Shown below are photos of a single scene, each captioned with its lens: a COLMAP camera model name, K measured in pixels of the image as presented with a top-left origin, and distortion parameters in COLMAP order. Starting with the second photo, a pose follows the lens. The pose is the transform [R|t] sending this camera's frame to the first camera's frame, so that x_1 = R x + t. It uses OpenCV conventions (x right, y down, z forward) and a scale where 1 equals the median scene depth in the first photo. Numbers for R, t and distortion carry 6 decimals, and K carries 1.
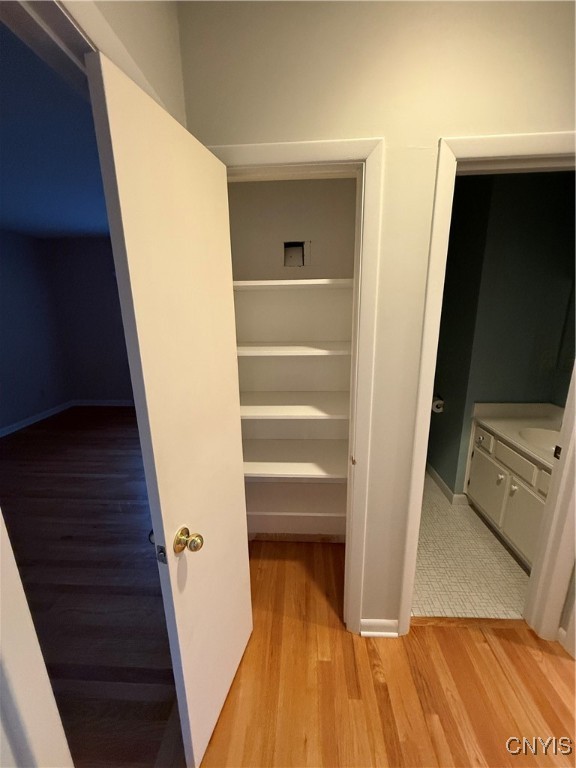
lens RADIAL K [[304.6, 0, 287.7], [0, 304.6, 382.0], [0, 0, 1]] dist [-0.000669, 0.000146]
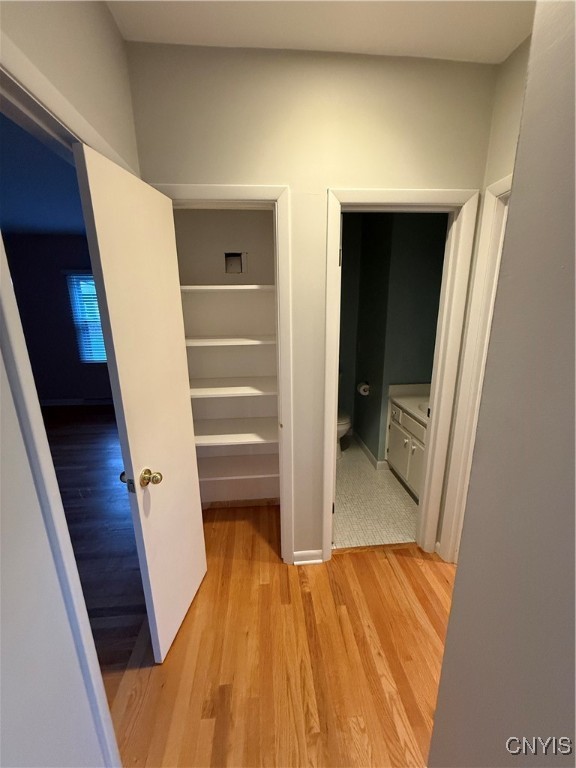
lens RADIAL K [[304.6, 0, 287.7], [0, 304.6, 382.0], [0, 0, 1]] dist [-0.000669, 0.000146]
pose [[0.990757, -0.029161, 0.132480, 0.070714], [0.028830, 0.999575, 0.004416, 0.064587], [-0.132552, -0.000556, 0.991176, -0.270732]]
